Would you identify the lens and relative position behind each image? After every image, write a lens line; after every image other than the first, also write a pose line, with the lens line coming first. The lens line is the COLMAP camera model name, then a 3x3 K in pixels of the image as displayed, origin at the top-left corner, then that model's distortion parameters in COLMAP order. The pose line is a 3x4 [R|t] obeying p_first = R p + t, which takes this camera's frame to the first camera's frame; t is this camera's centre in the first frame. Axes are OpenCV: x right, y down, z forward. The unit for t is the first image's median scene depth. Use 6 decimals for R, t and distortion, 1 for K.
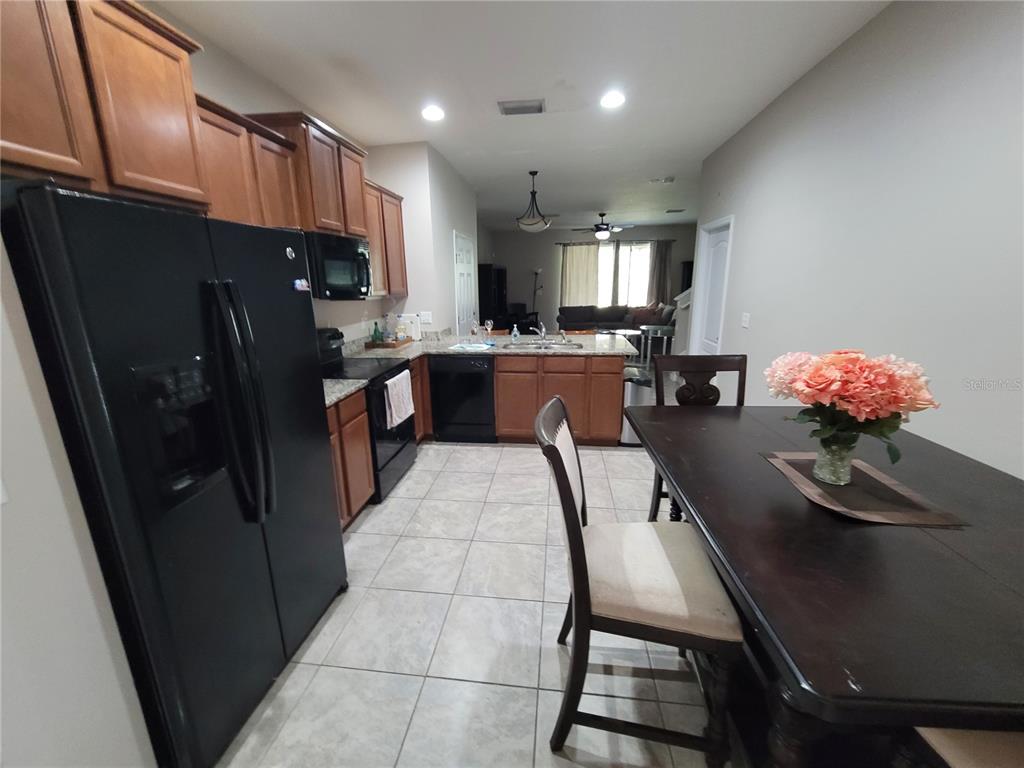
lens RADIAL K [[419.9, 0, 503.2], [0, 419.9, 385.0], [0, 0, 1]] dist [0.003272, 0.000286]
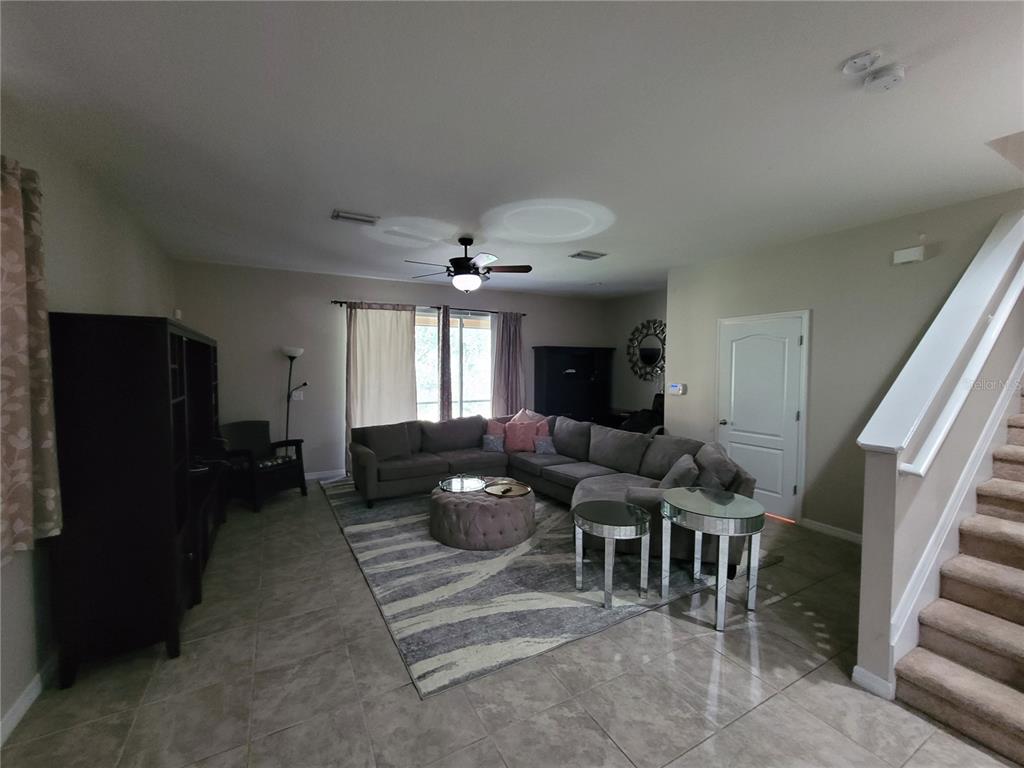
lens RADIAL K [[420.1, 0, 505.8], [0, 420.1, 384.7], [0, 0, 1]] dist [0.002331, -0.002870]
pose [[0.807229, -0.012191, 0.590112, -0.007250], [0.129919, 0.978936, -0.157497, -0.134460], [-0.575762, 0.203802, 0.791810, 0.509490]]
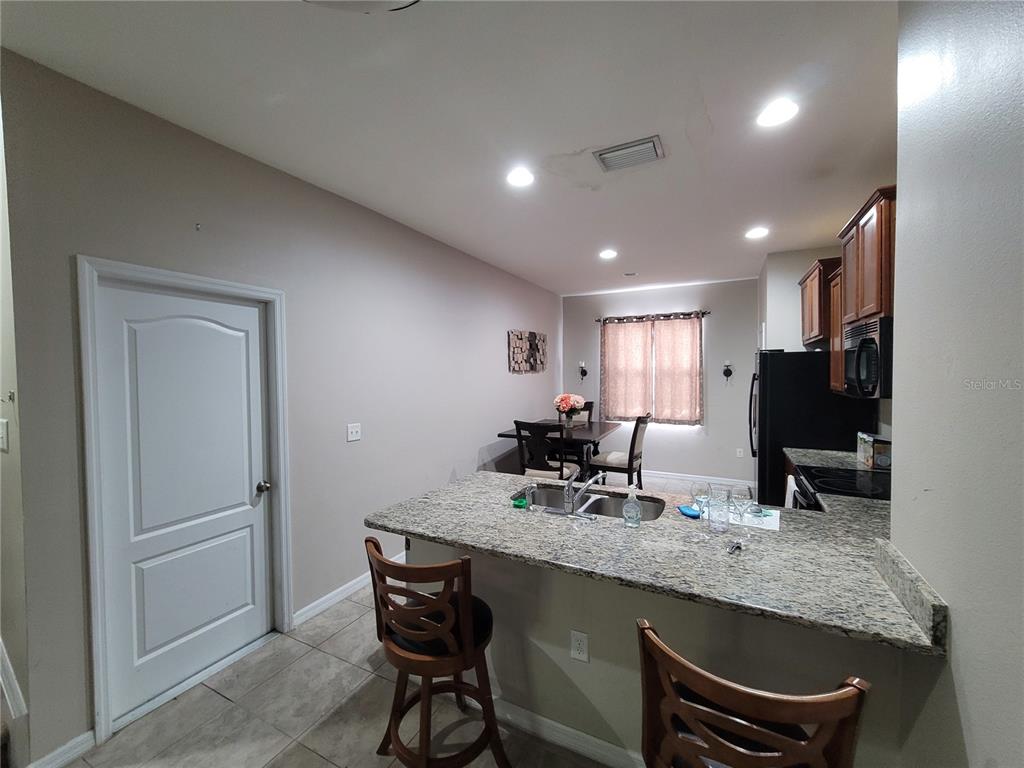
lens RADIAL K [[420.1, 0, 505.8], [0, 420.1, 384.7], [0, 0, 1]] dist [0.002331, -0.002870]
pose [[-0.939073, 0.014677, 0.343404, 0.000408], [0.107985, 0.961099, 0.254220, -0.142376], [-0.326314, 0.275814, -0.904127, 0.546900]]
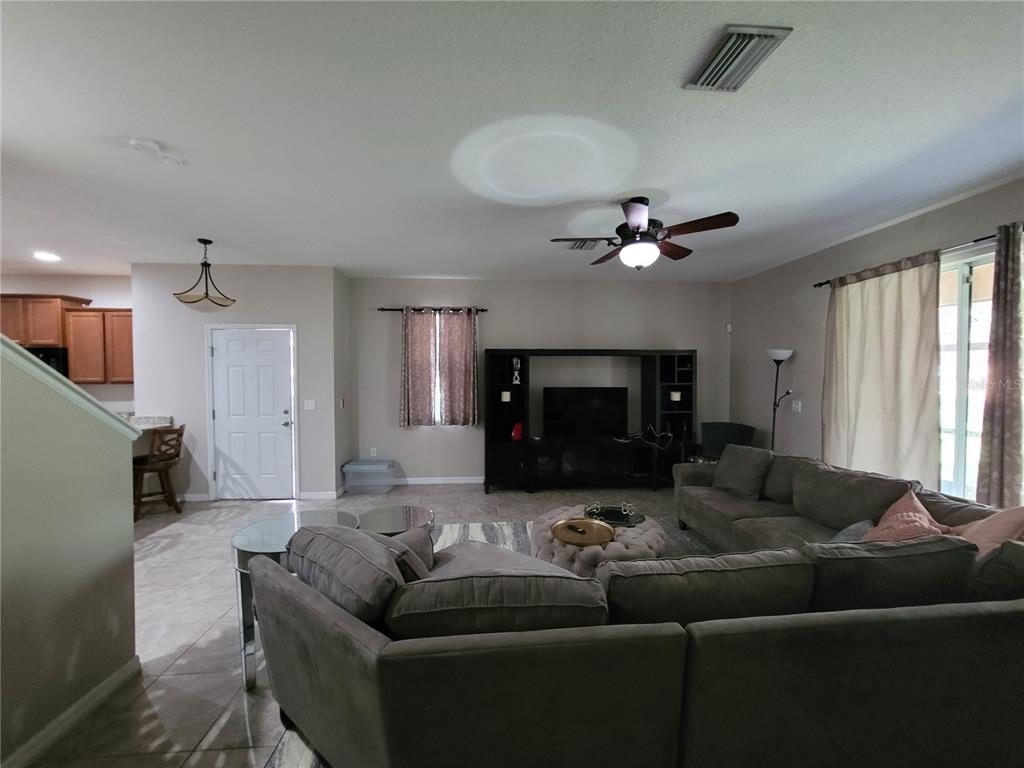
lens RADIAL K [[420.1, 0, 505.8], [0, 420.1, 384.7], [0, 0, 1]] dist [0.002331, -0.002870]
pose [[0.194975, 0.040487, -0.979972, 0.461266], [-0.244073, 0.969720, -0.008498, -0.180366], [0.949954, 0.240841, 0.198953, 0.692472]]
